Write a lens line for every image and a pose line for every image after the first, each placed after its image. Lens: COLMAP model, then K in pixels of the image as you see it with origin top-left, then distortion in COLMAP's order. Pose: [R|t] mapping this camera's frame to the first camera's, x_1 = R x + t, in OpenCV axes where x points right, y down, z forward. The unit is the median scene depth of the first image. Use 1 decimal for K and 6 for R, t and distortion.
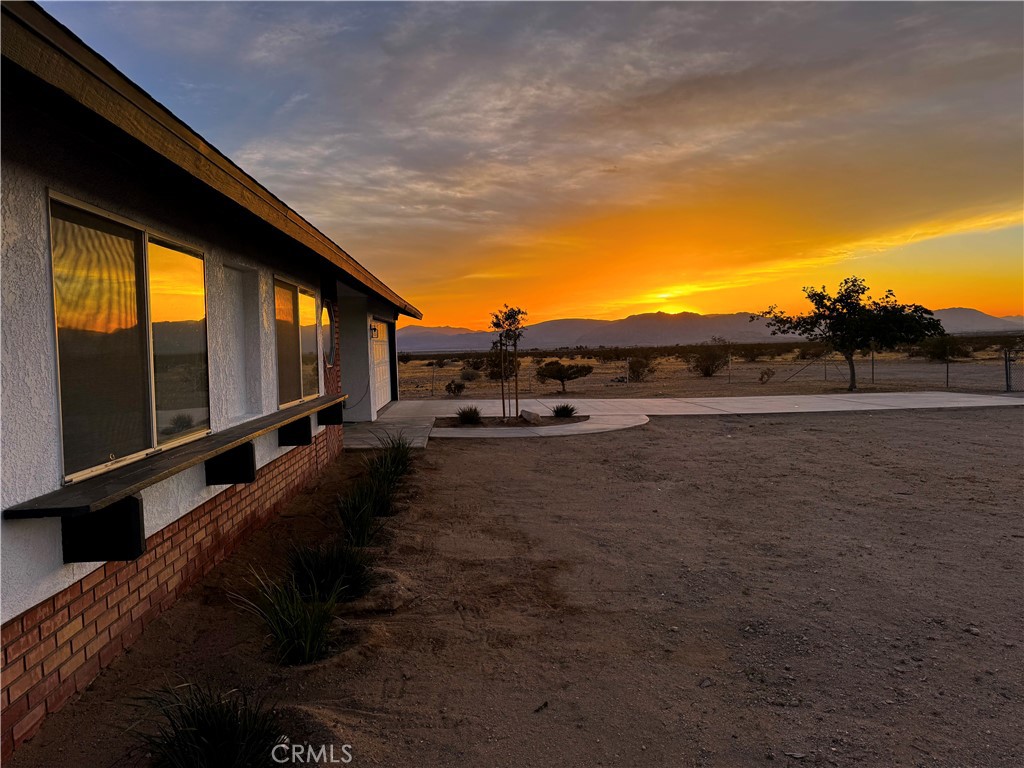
lens RADIAL K [[724.0, 0, 512.0], [0, 724.0, 384.0], [0, 0, 1]] dist [0.040212, -0.001417]
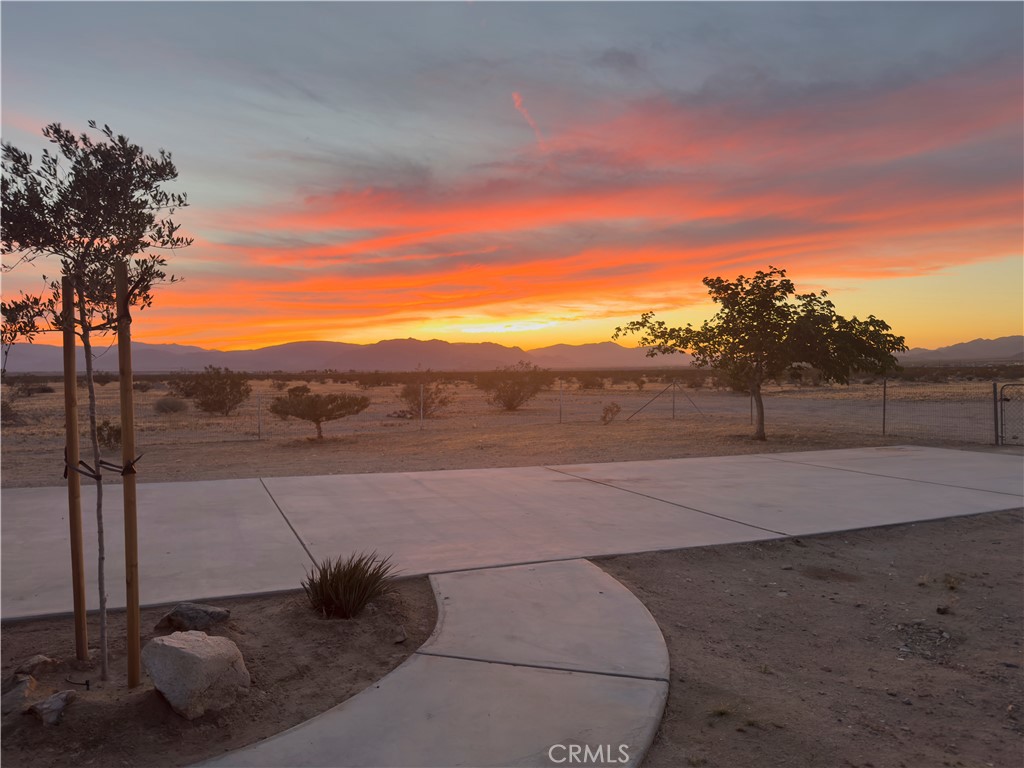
lens RADIAL K [[695.5, 0, 516.4], [0, 695.5, 394.4], [0, 0, 1]] dist [0.075649, -0.111567]
pose [[0.936443, 0.012473, 0.350598, 0.016803], [-0.005619, 0.999773, -0.020562, -0.012542], [-0.350775, 0.017286, 0.936300, 0.324714]]
